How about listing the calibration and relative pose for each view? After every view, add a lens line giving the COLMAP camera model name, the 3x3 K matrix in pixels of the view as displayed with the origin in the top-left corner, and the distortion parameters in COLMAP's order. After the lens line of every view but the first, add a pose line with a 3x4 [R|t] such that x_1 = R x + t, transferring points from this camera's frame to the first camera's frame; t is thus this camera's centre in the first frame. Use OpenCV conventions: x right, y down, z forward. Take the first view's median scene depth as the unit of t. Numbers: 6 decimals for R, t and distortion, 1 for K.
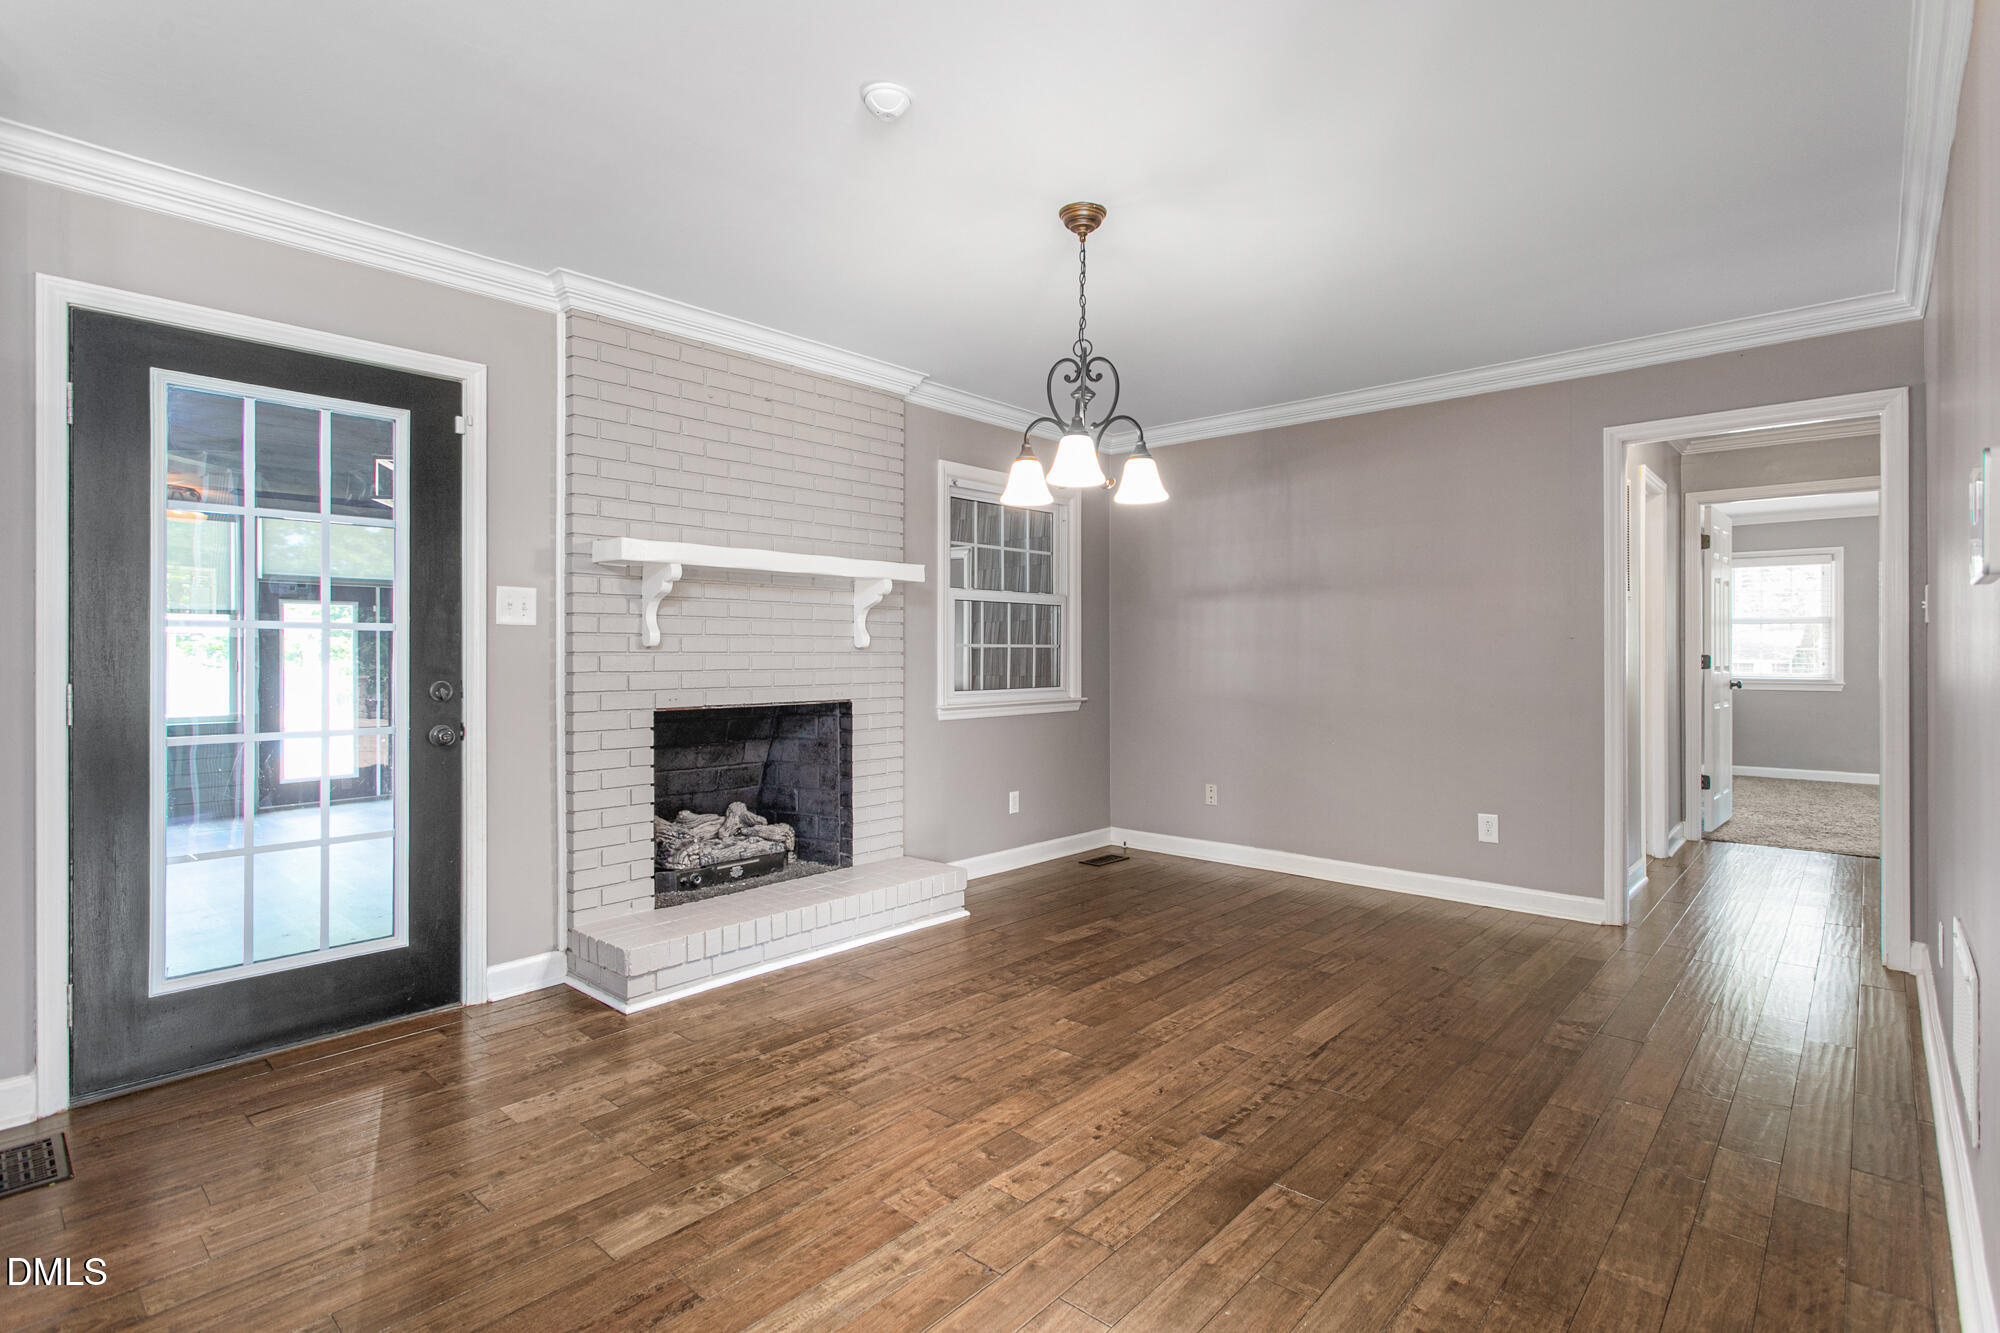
lens RADIAL K [[971.4, 0, 997.8], [0, 971.4, 649.8], [0, 0, 1]] dist [0.003715, 0.000935]
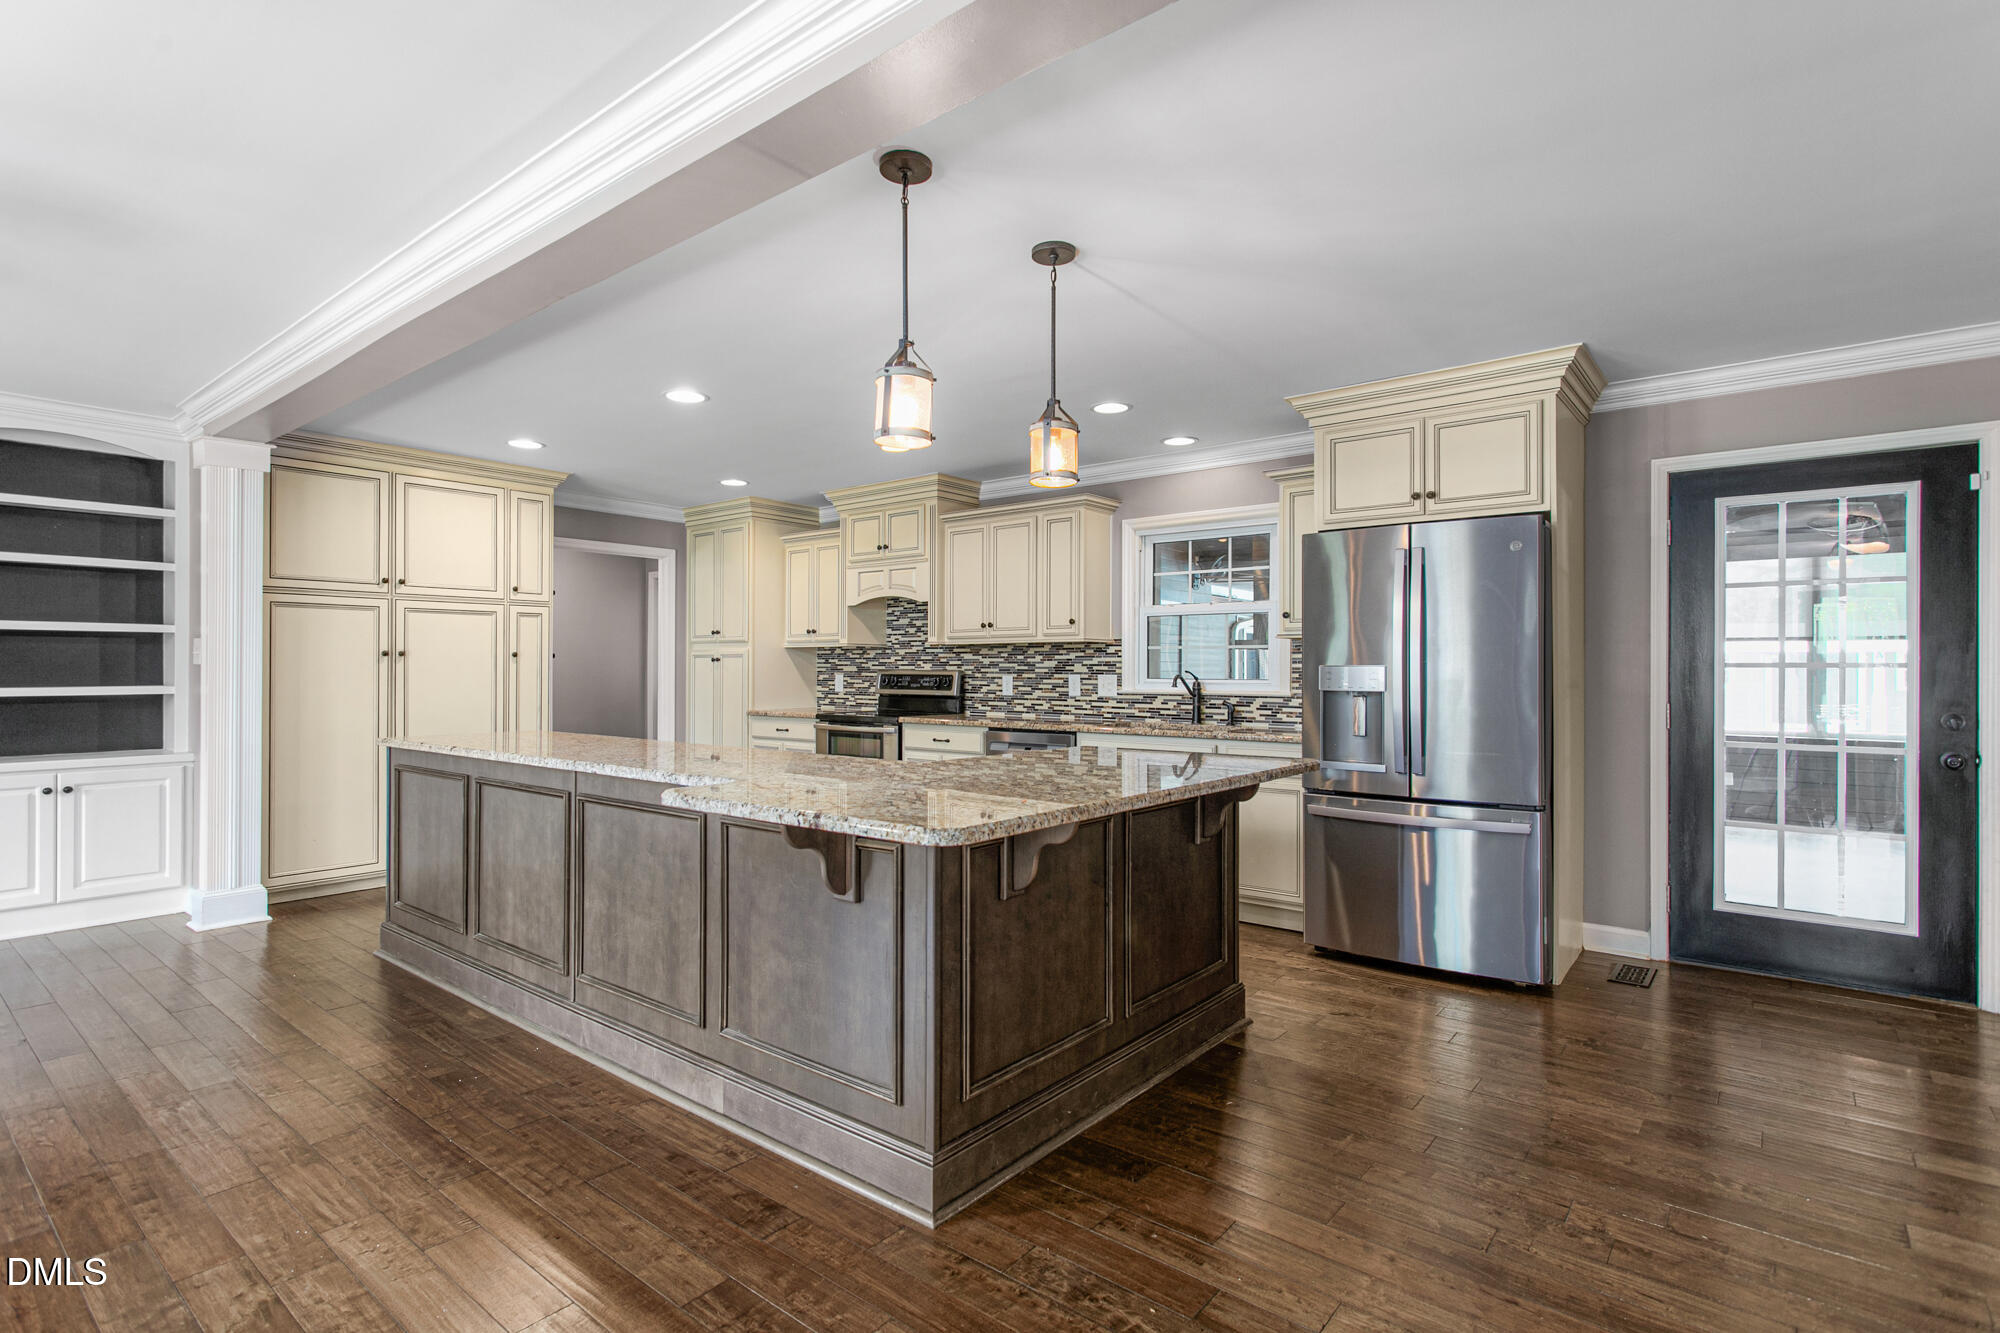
lens RADIAL K [[971.4, 0, 1015.8], [0, 971.4, 670.1], [0, 0, 1]] dist [0.003715, 0.000935]
pose [[0.069867, 0.003947, -0.997548, 0.439104], [0.001303, 0.999991, 0.004048, -0.021128], [0.997555, -0.001582, 0.069861, -0.152826]]
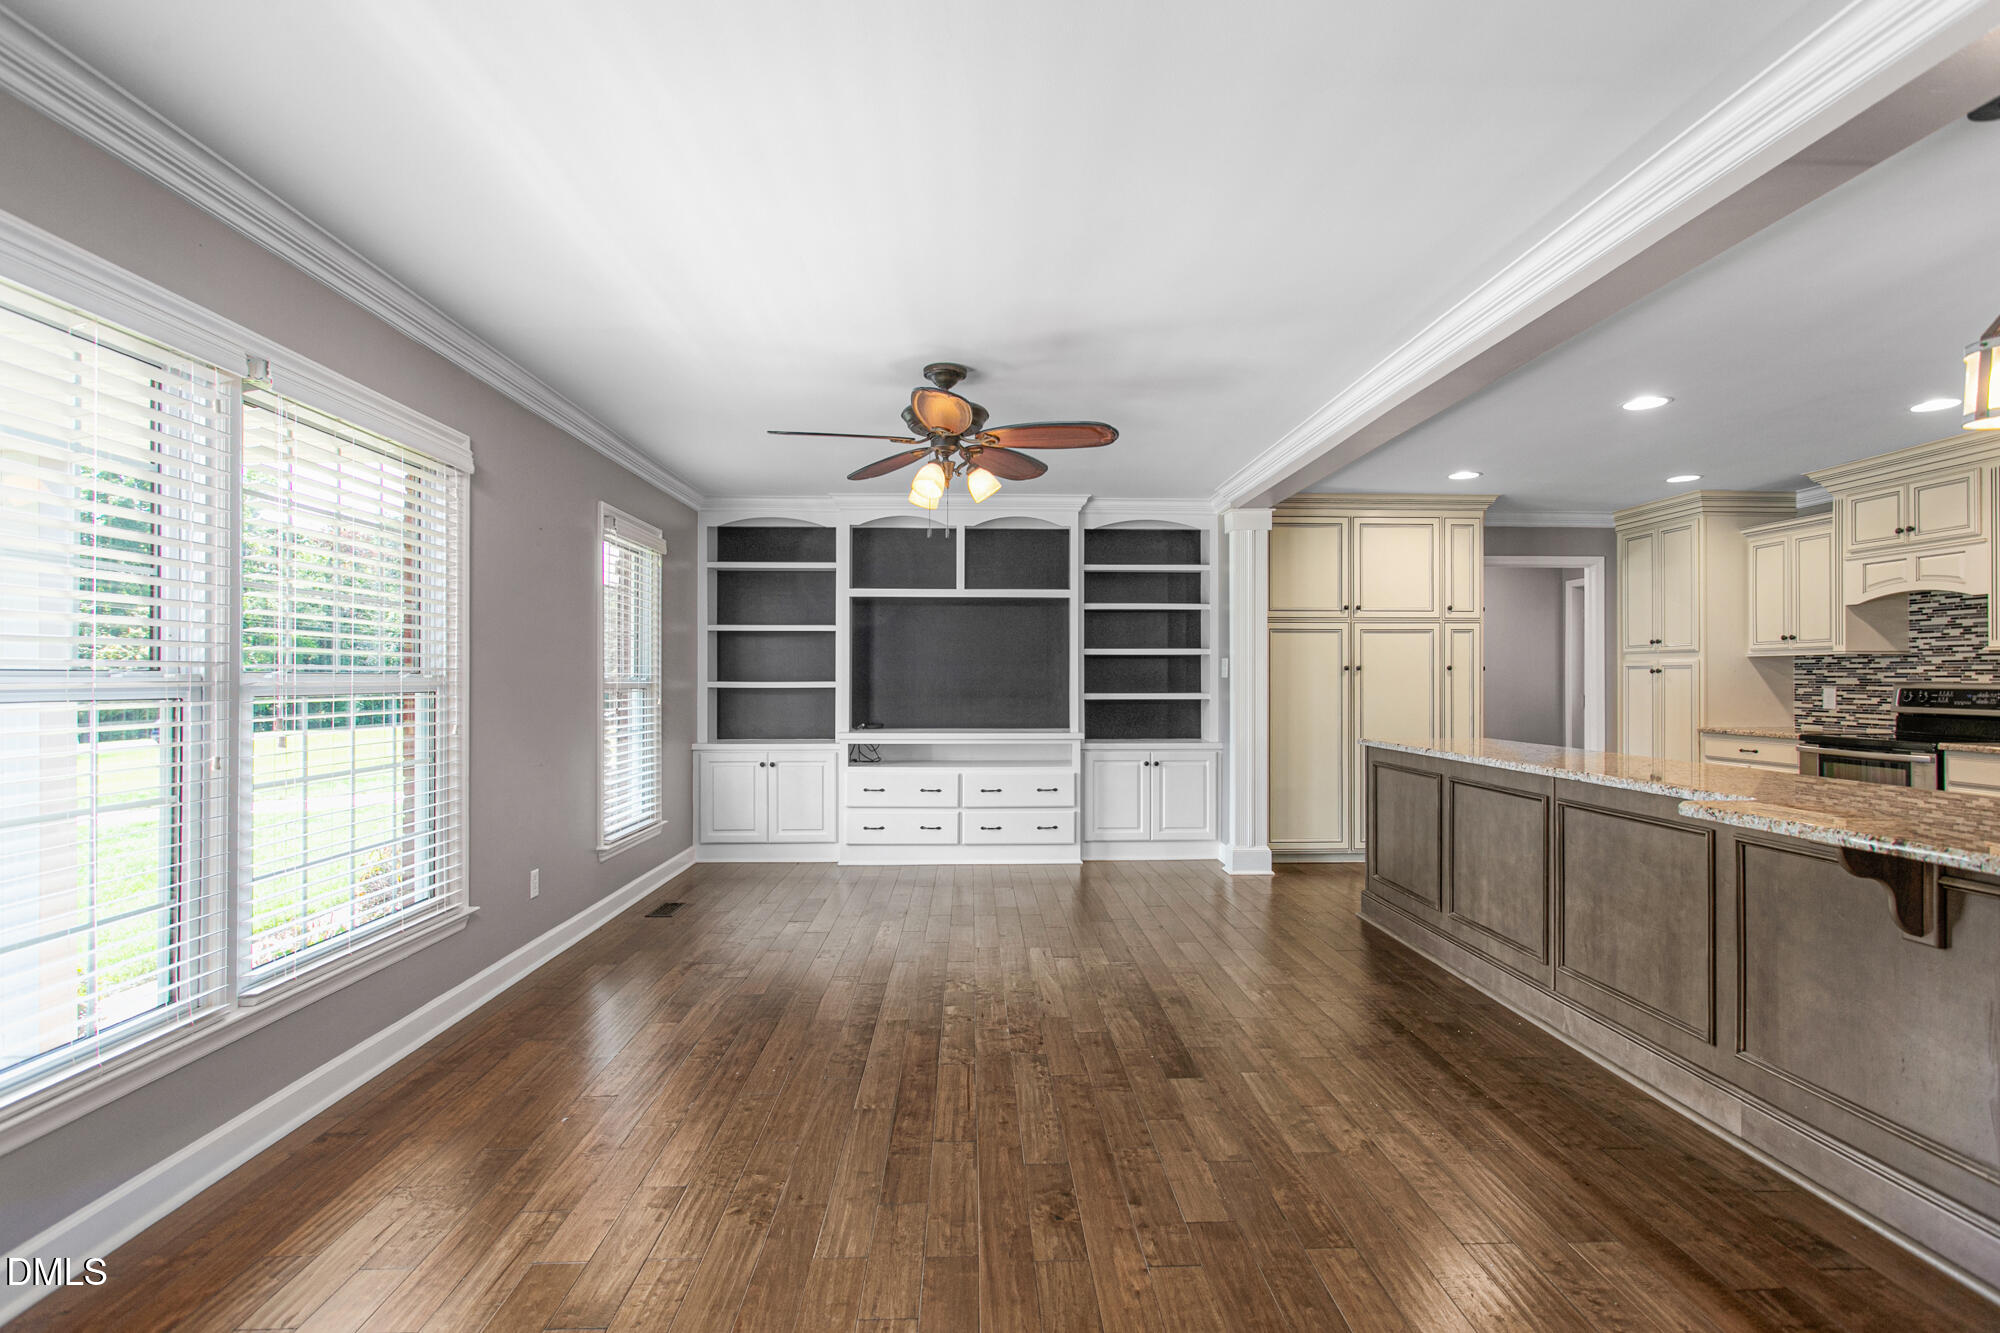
lens RADIAL K [[971.4, 0, 996.5], [0, 971.4, 671.4], [0, 0, 1]] dist [0.003715, 0.000935]
pose [[-0.710017, -0.002670, -0.704179, 0.600668], [0.002738, 0.999975, -0.006553, -0.026020], [0.704179, -0.006581, -0.709992, -0.197433]]
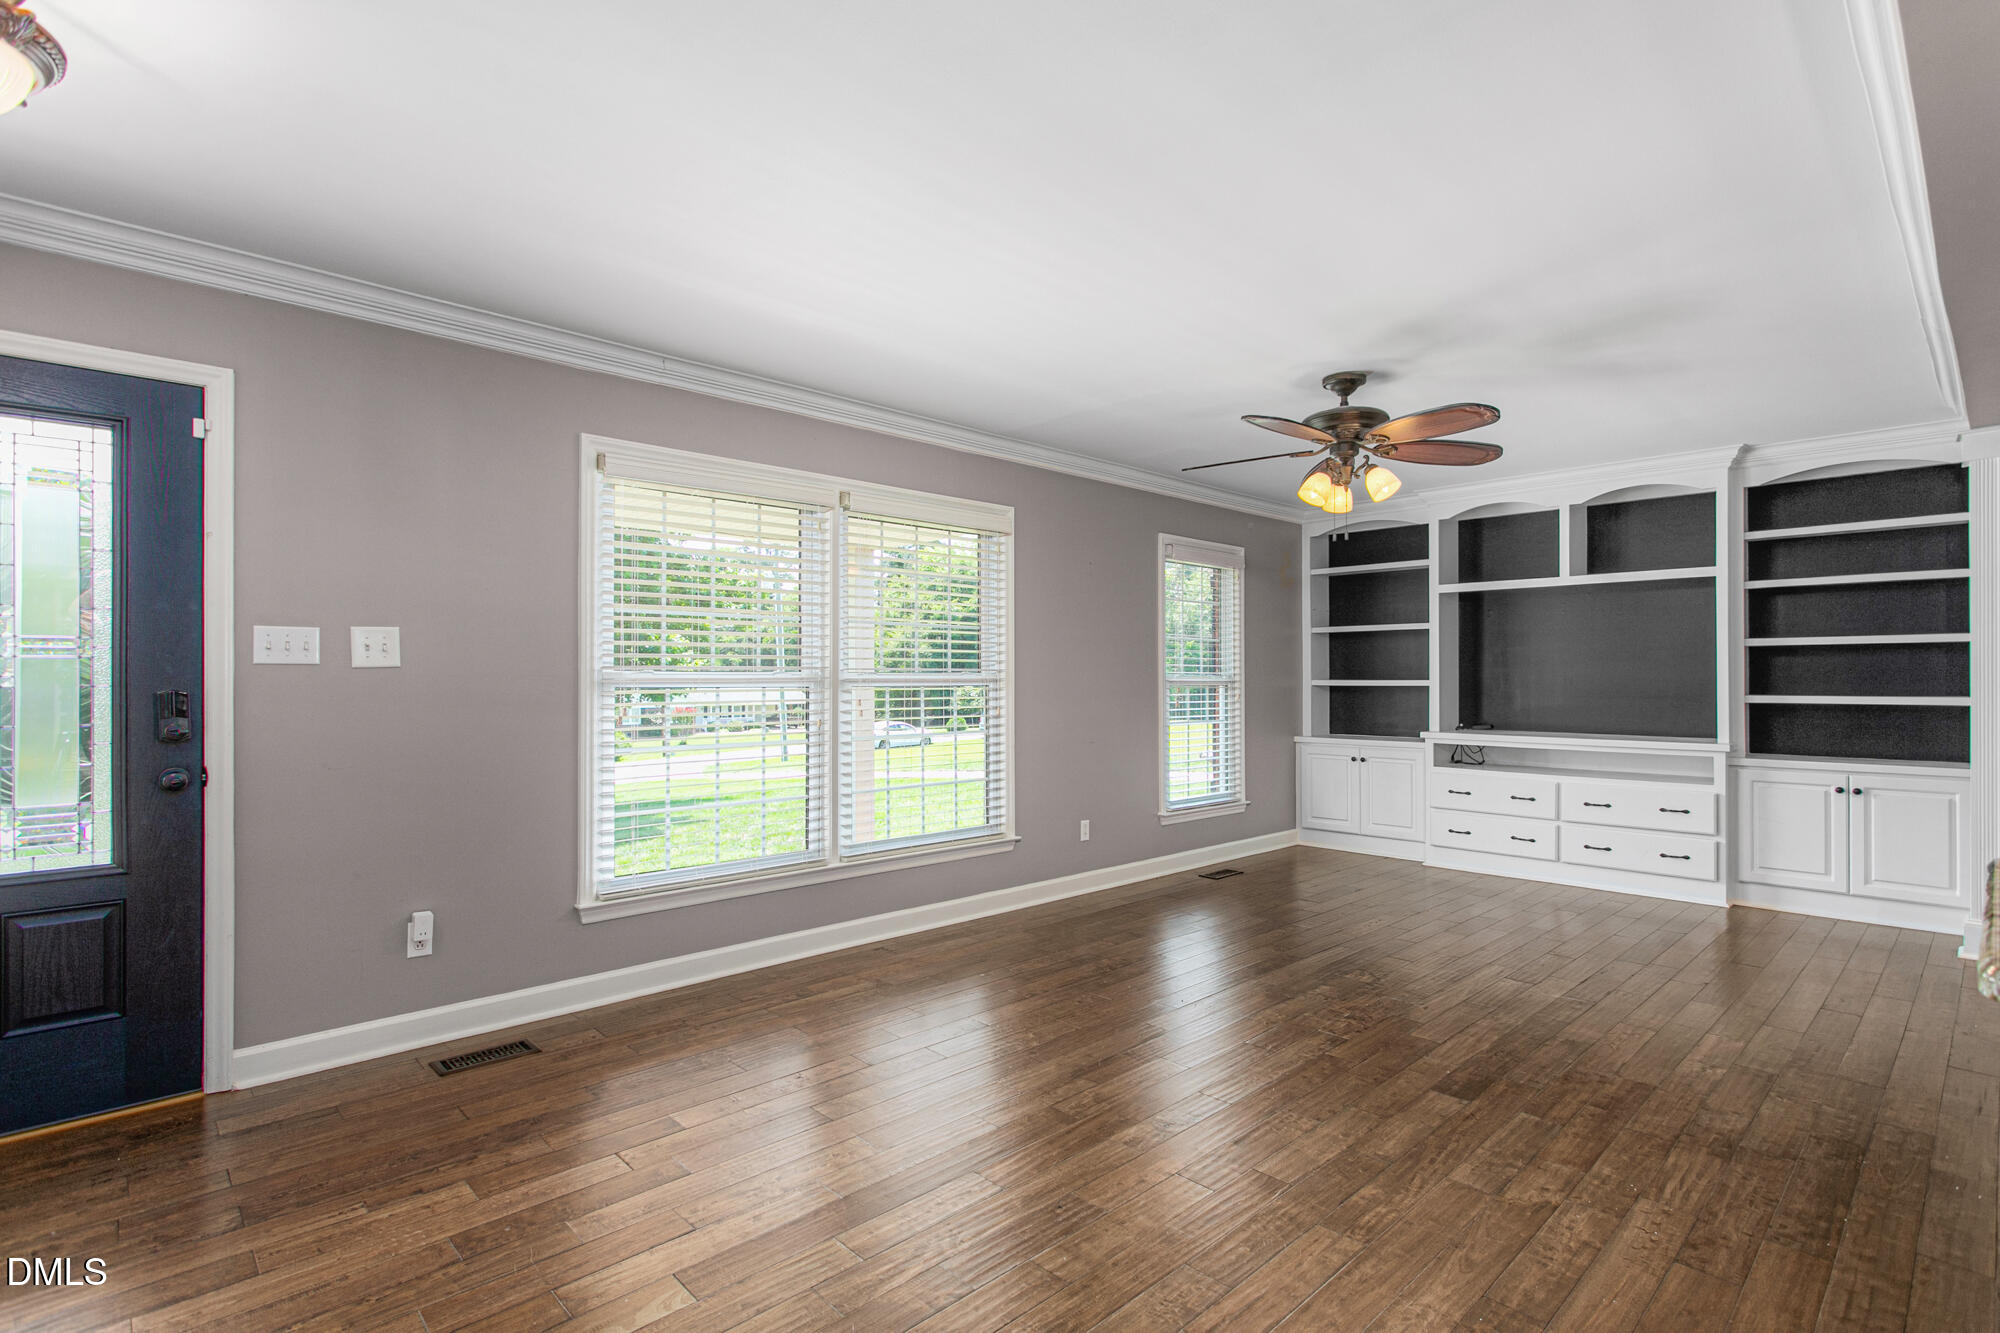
lens RADIAL K [[971.4, 0, 1007.9], [0, 971.4, 676.1], [0, 0, 1]] dist [0.003715, 0.000935]
pose [[-0.997791, 0.002688, 0.066376, 0.188658], [0.002379, 0.999986, -0.004737, -0.020355], [-0.066388, -0.004569, -0.997783, 0.148112]]
